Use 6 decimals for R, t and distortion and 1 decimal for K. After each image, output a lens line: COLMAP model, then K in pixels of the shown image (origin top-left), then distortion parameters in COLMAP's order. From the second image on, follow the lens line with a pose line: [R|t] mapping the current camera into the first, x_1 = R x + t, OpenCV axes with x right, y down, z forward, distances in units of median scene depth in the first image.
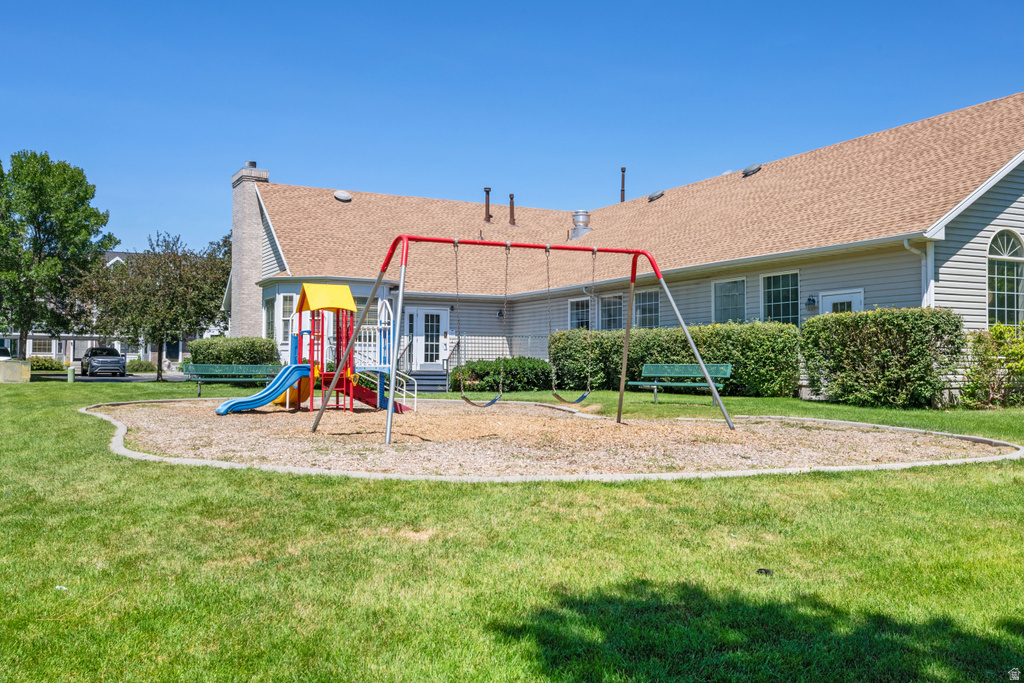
lens RADIAL K [[1010.6, 0, 513.4], [0, 1010.6, 341.3], [0, 0, 1]] dist [0.062743, 0.000000]
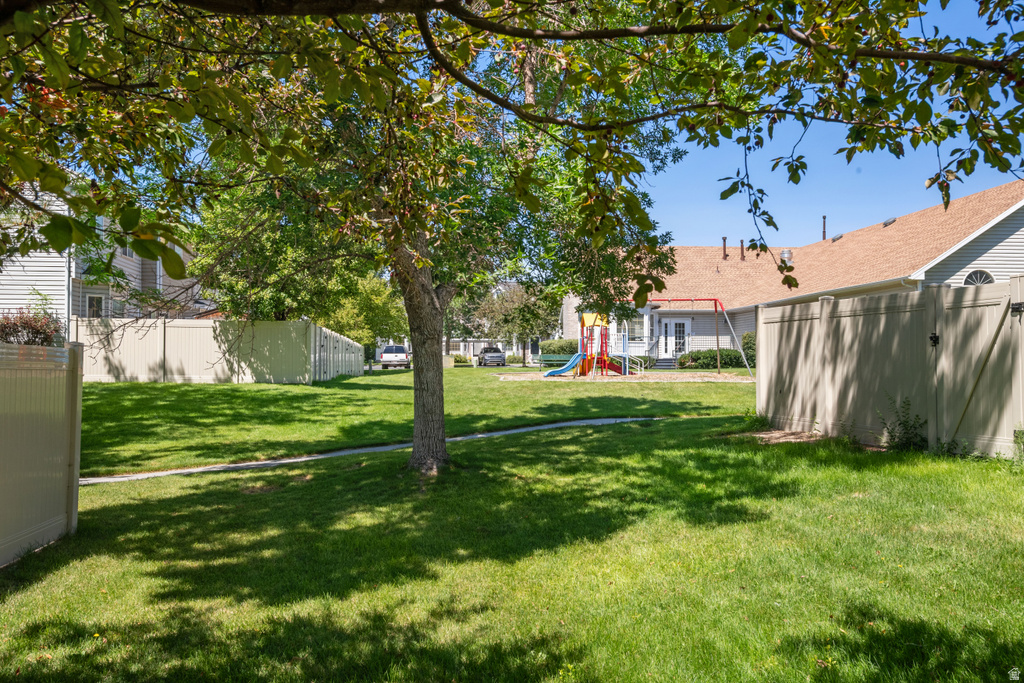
lens RADIAL K [[884.3, 0, 511.9], [0, 884.3, 341.9], [0, 0, 1]] dist [-0.000398, -0.000216]
pose [[0.937192, -0.018327, -0.348333, 0.159215], [0.019533, 0.999809, -0.000048, -0.001526], [0.348267, -0.006759, 0.937371, -0.415072]]
